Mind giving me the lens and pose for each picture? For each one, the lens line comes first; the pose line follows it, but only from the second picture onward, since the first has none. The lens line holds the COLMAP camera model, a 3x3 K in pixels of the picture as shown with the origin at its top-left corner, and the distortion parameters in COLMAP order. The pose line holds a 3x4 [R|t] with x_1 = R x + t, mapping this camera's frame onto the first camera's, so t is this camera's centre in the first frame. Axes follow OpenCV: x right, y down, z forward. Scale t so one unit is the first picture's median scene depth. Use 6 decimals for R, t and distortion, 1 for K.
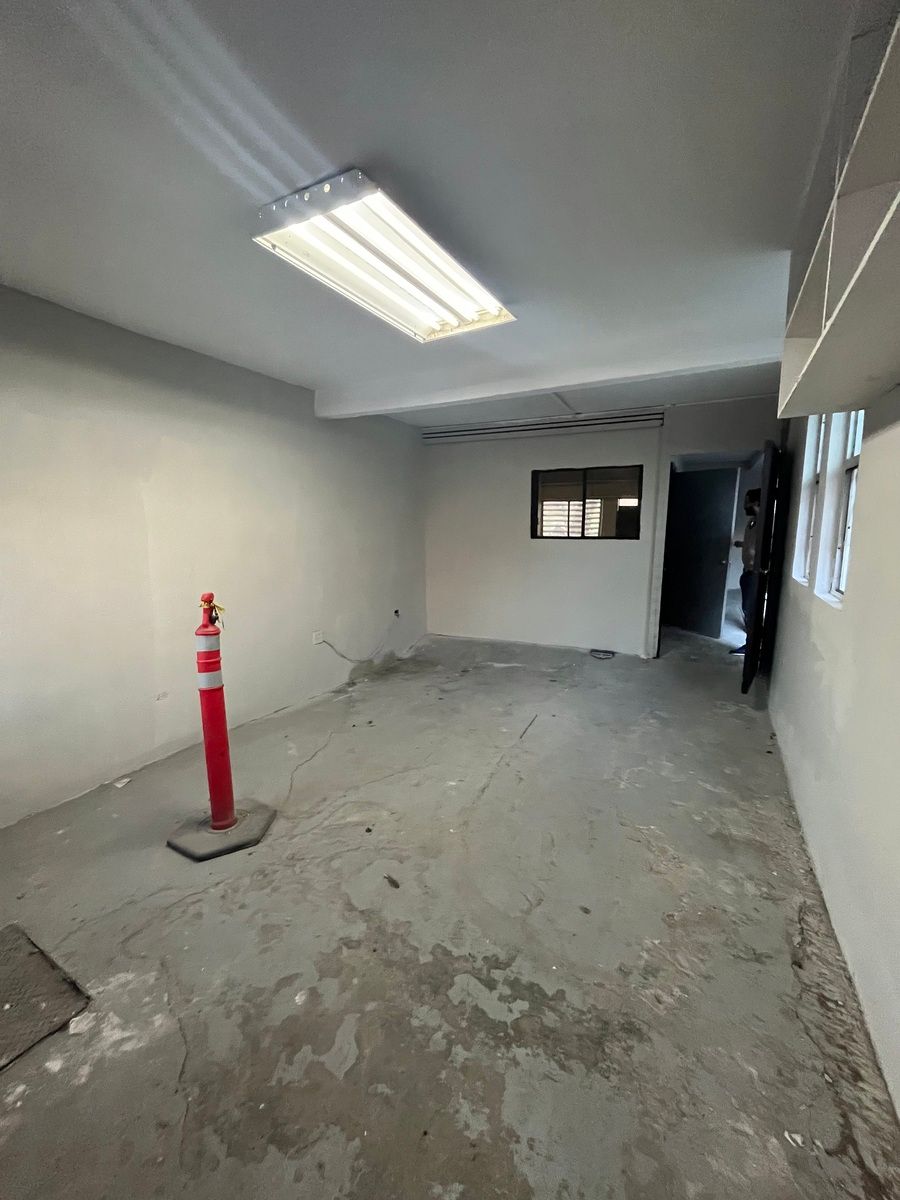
lens RADIAL K [[481.8, 0, 443.1], [0, 481.8, 600.2], [0, 0, 1]] dist [-0.000770, 0.000086]
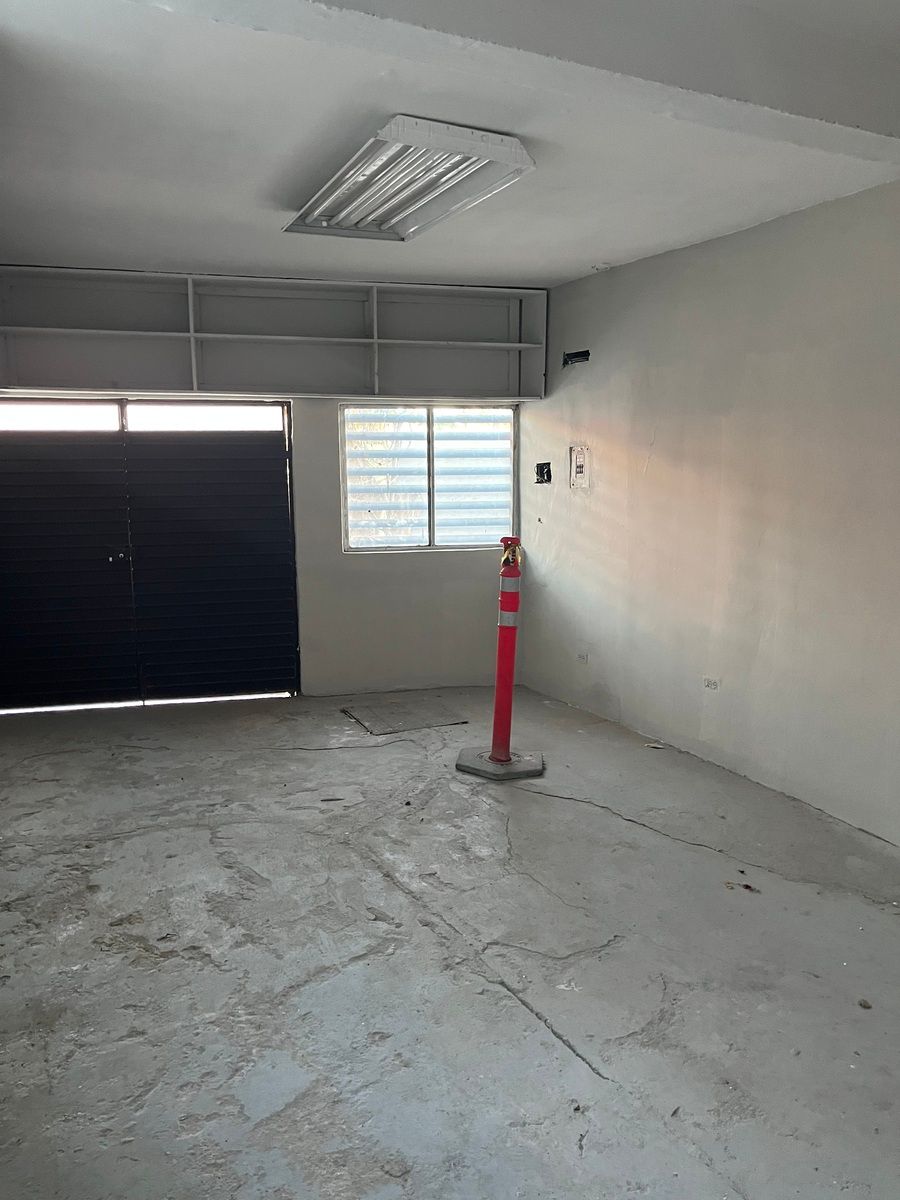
lens RADIAL K [[898.2, 0, 457.0], [0, 898.2, 597.5], [0, 0, 1]] dist [0.026781, -0.006176]
pose [[-0.573609, 0.124120, -0.809671, 1.251688], [-0.126234, 0.963251, 0.237093, -0.352149], [0.809344, 0.238206, -0.536861, 2.100667]]
